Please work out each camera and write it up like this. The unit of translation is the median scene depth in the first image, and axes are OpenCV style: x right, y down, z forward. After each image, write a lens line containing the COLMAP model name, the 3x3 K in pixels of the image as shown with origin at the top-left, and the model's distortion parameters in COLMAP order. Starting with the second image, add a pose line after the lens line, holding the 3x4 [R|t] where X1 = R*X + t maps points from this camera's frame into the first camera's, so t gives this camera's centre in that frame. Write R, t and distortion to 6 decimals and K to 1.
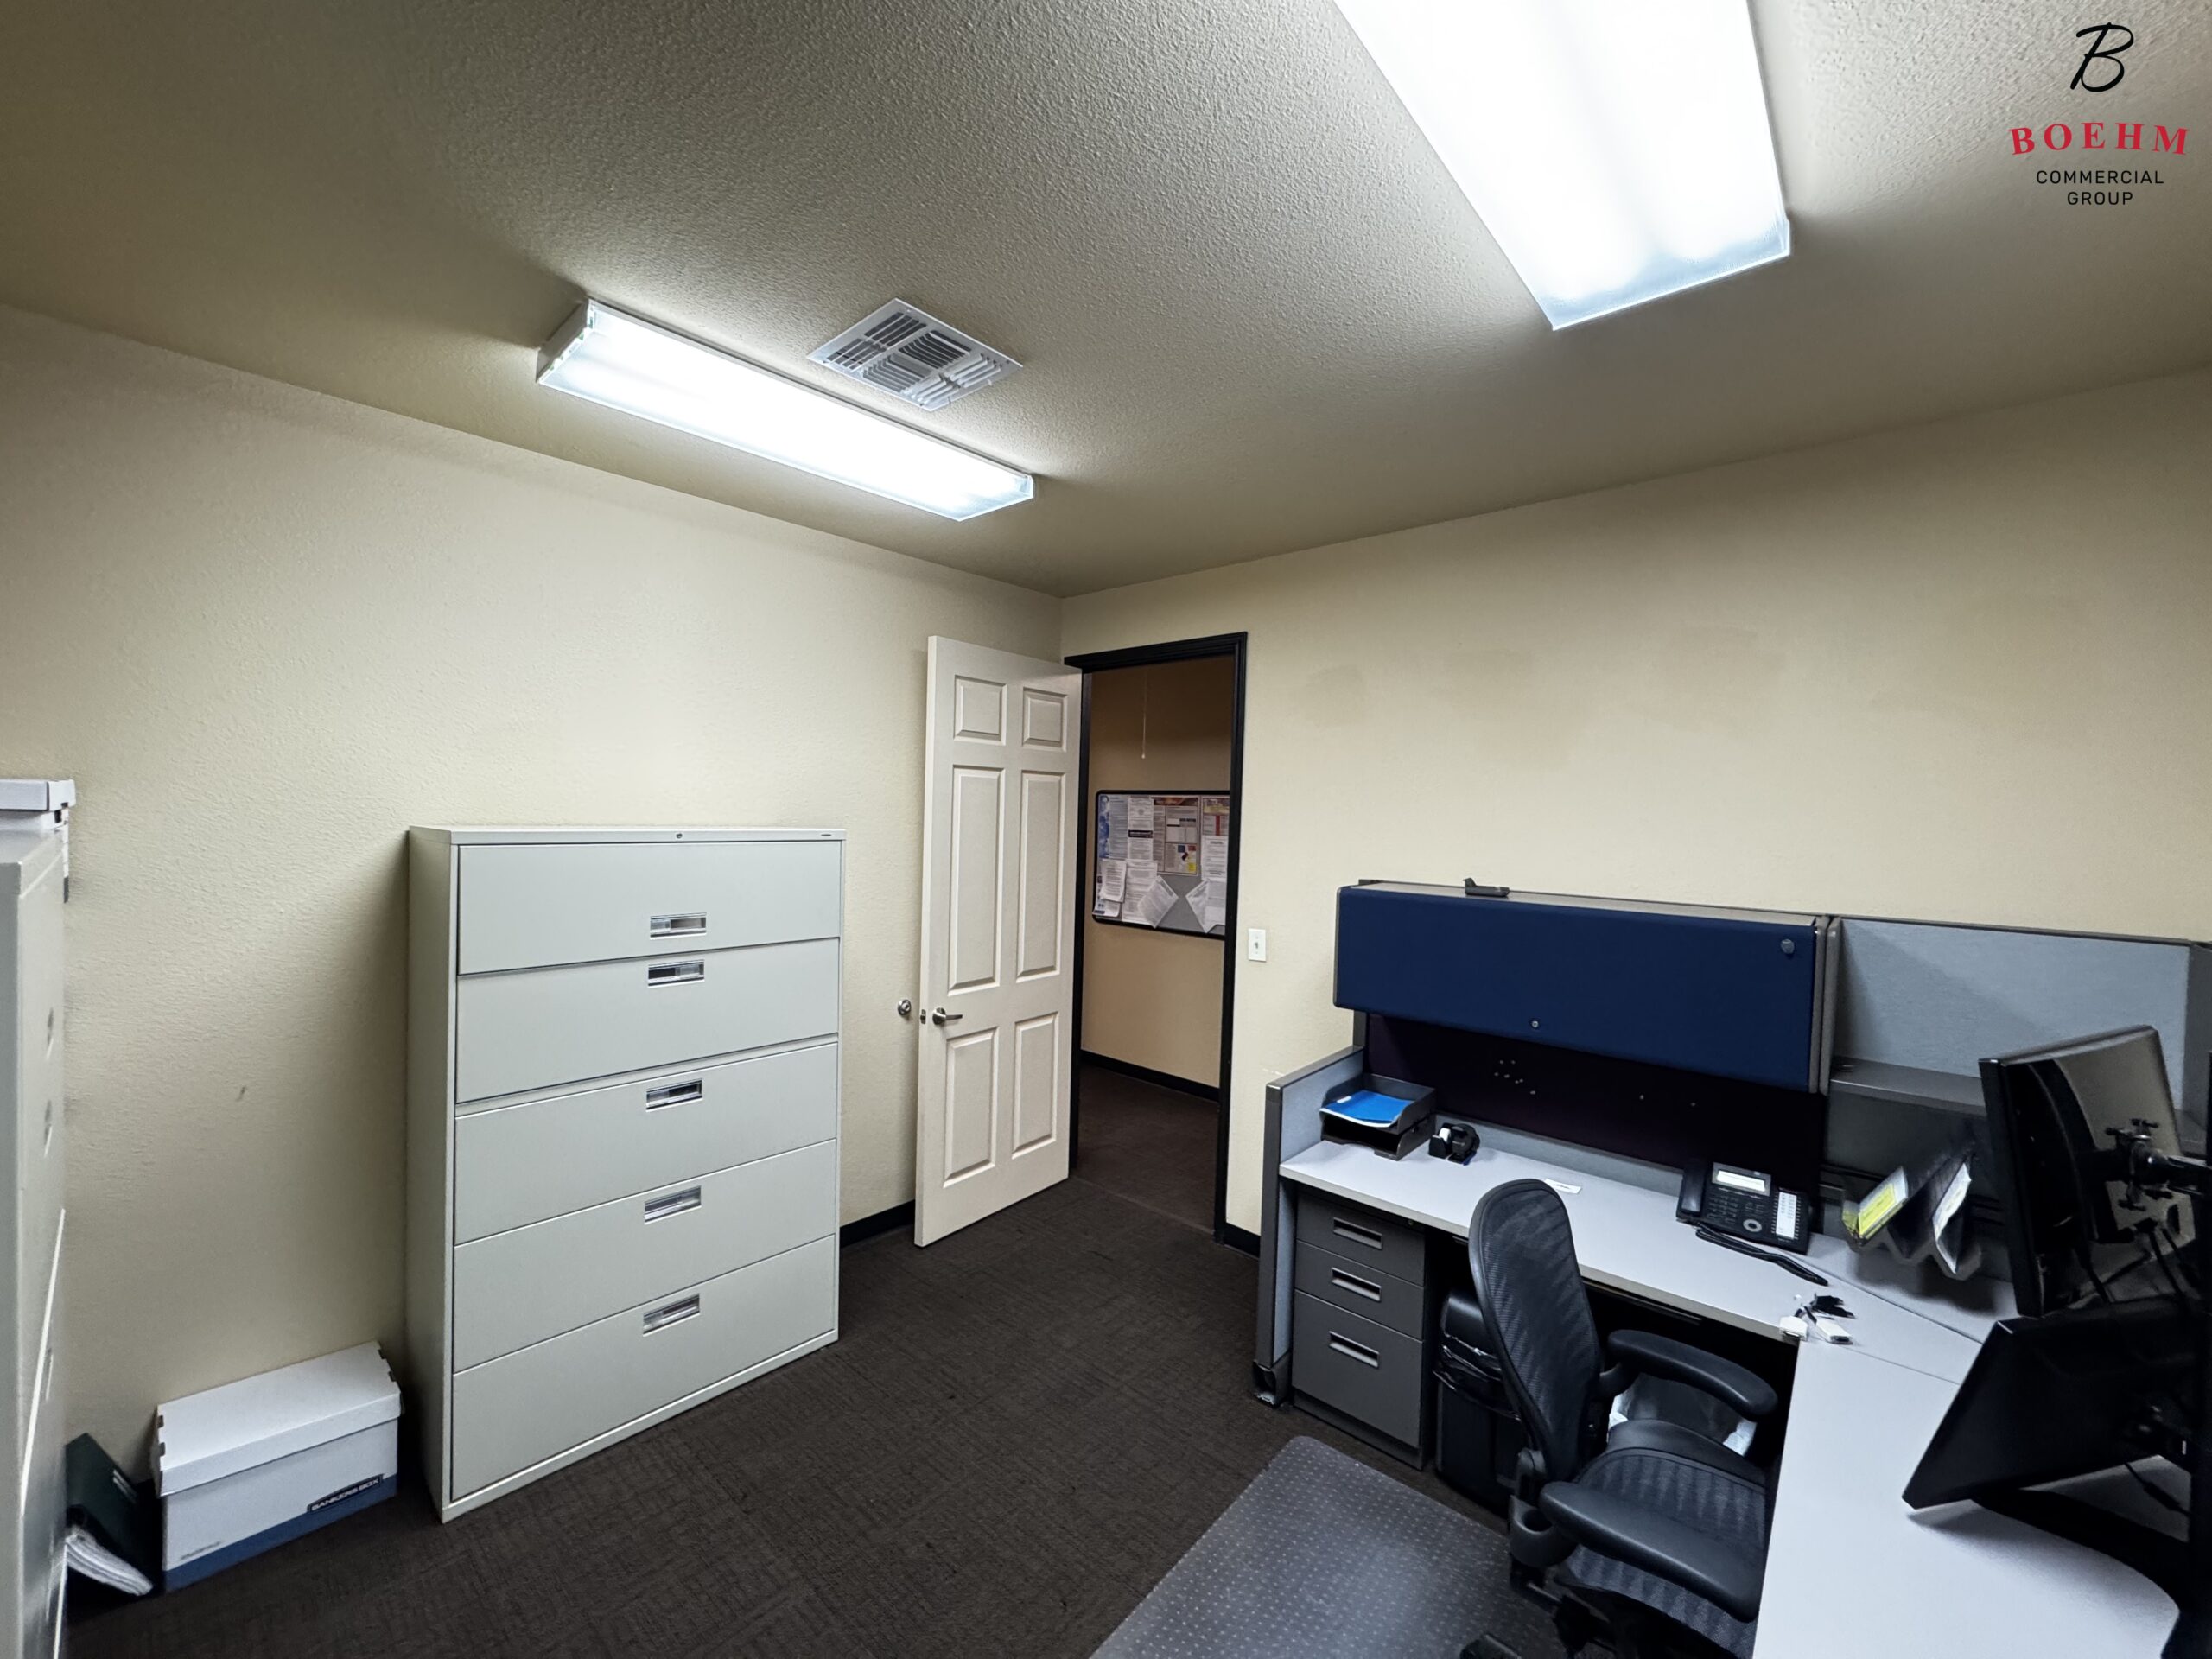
lens RADIAL K [[892.6, 0, 1090.5], [0, 892.6, 828.3], [0, 0, 1]] dist [0.021605, 0.000183]
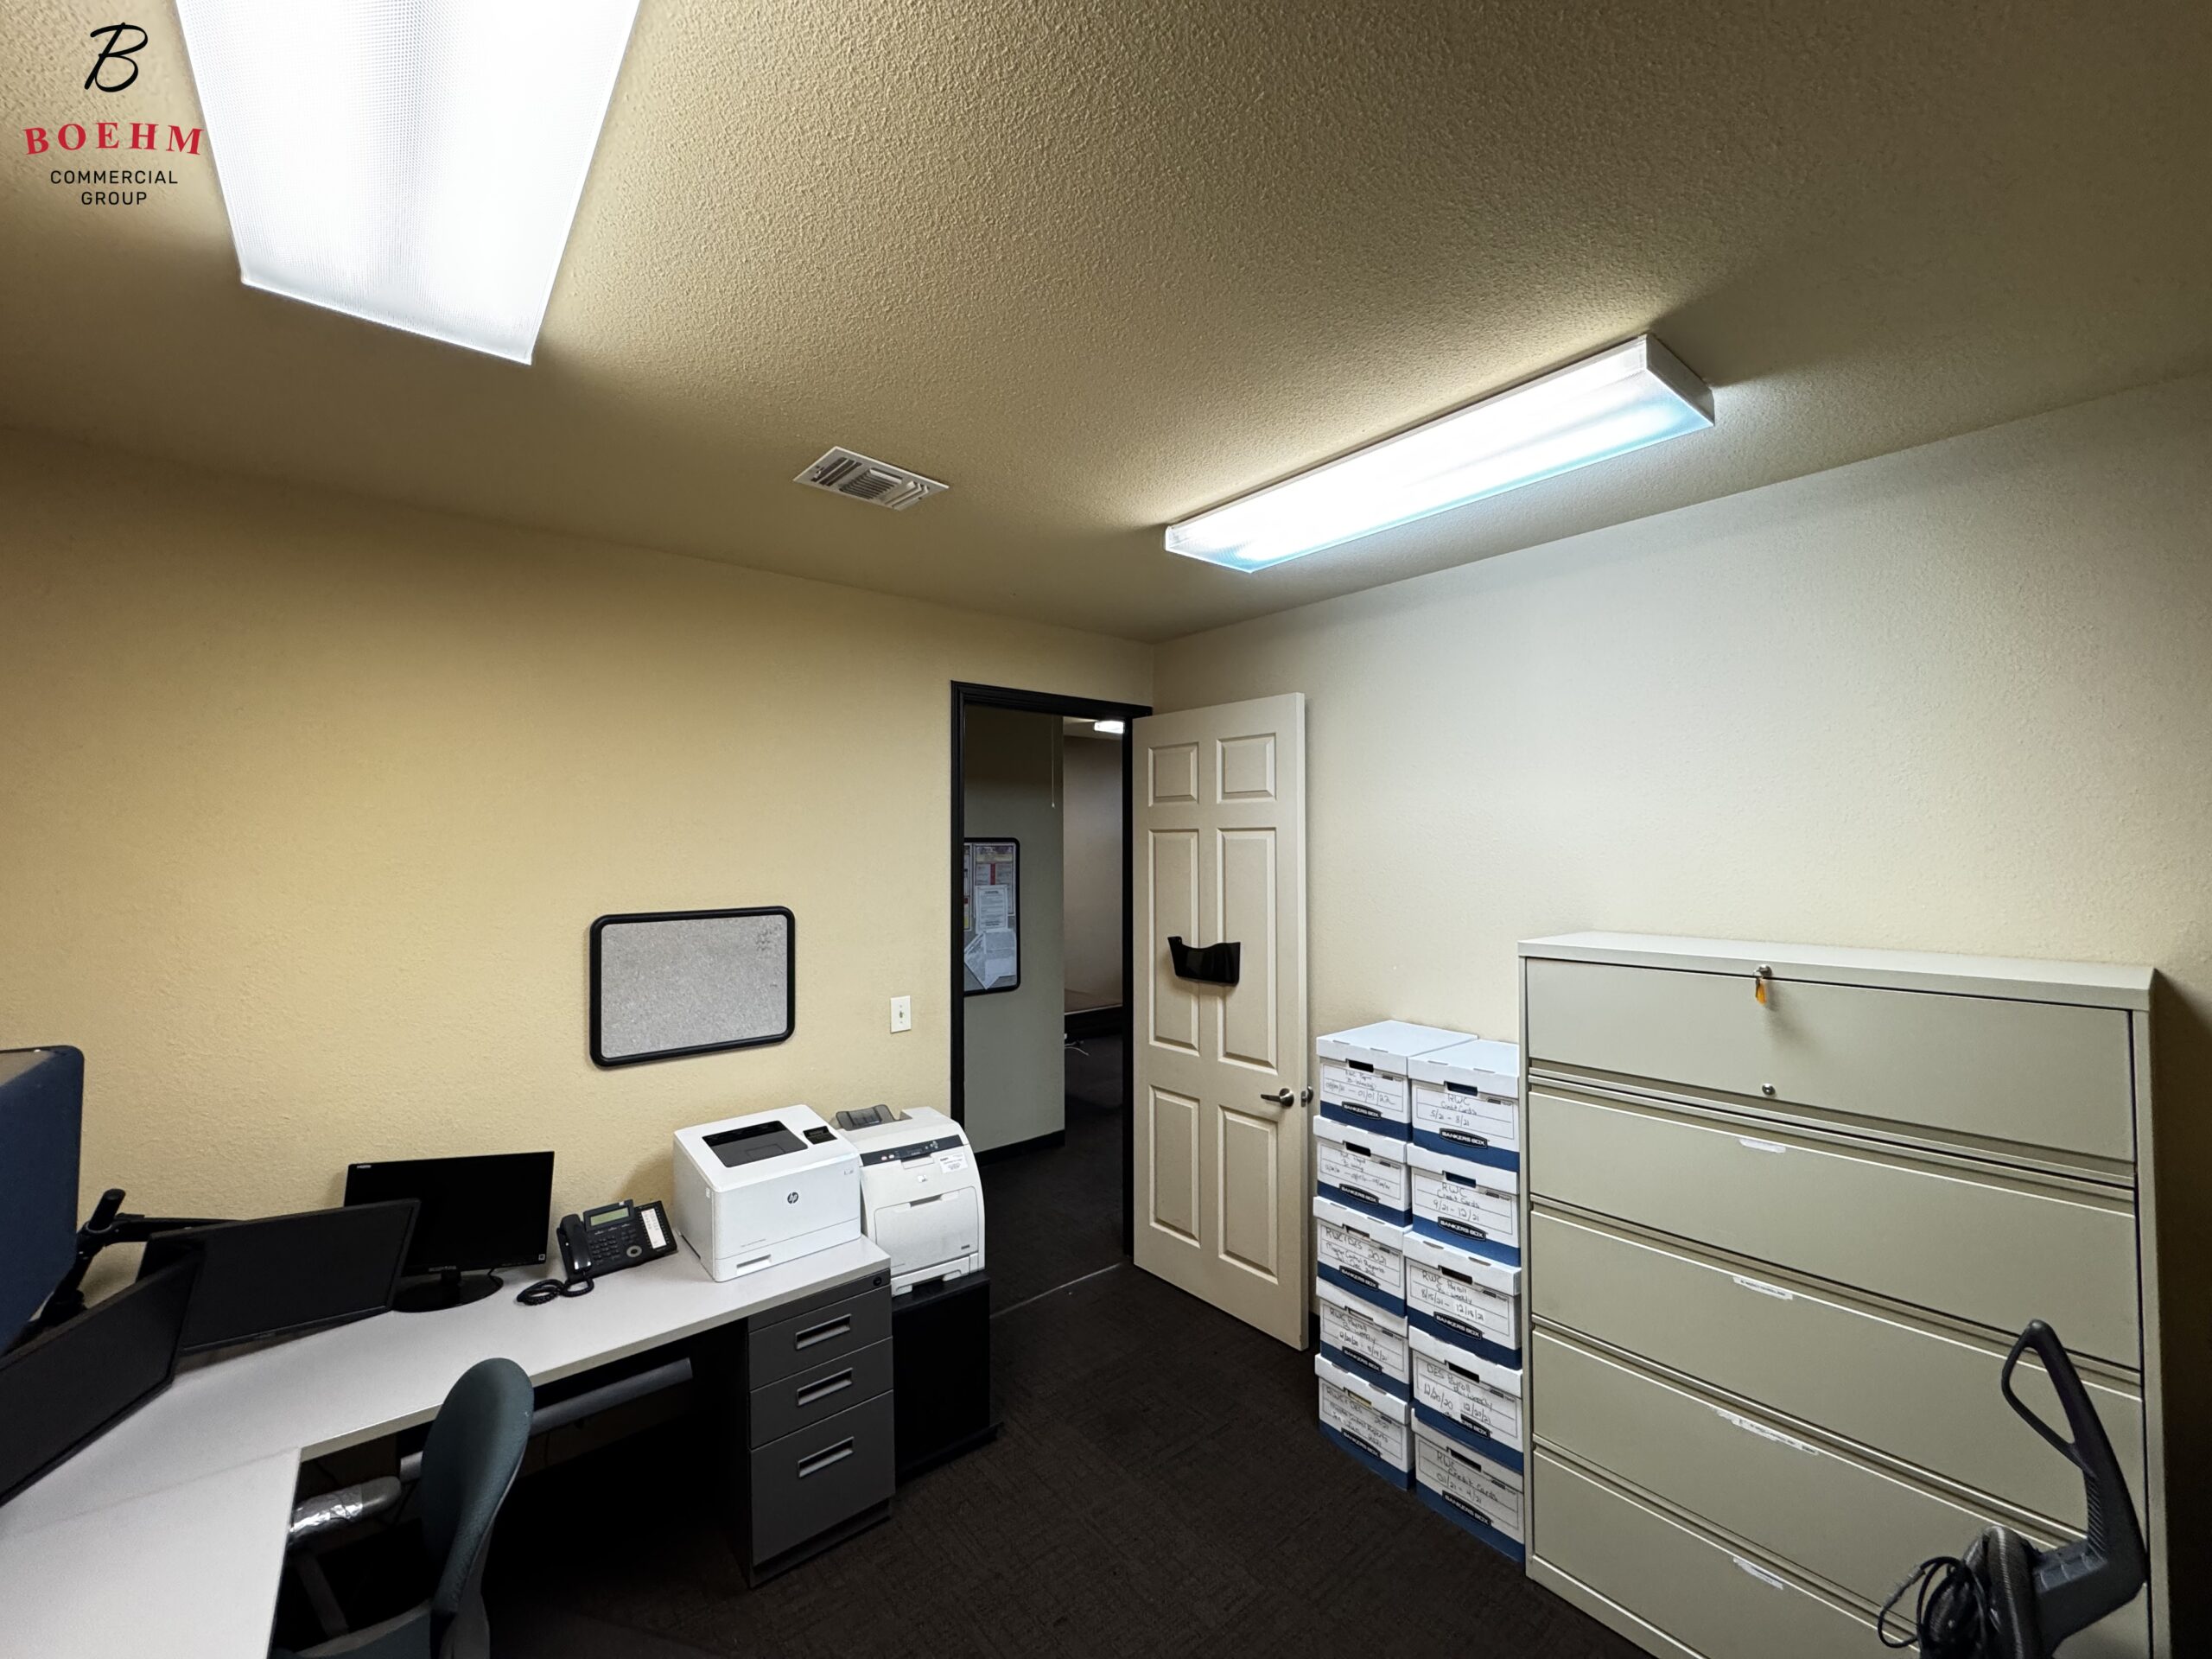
lens RADIAL K [[892.6, 0, 1113.5], [0, 892.6, 823.5], [0, 0, 1]] dist [0.021605, 0.000183]
pose [[0.156424, 0.027502, 0.987307, -0.168218], [0.051787, 0.998009, -0.036005, -0.003514], [-0.986331, 0.056762, 0.154688, 0.151971]]
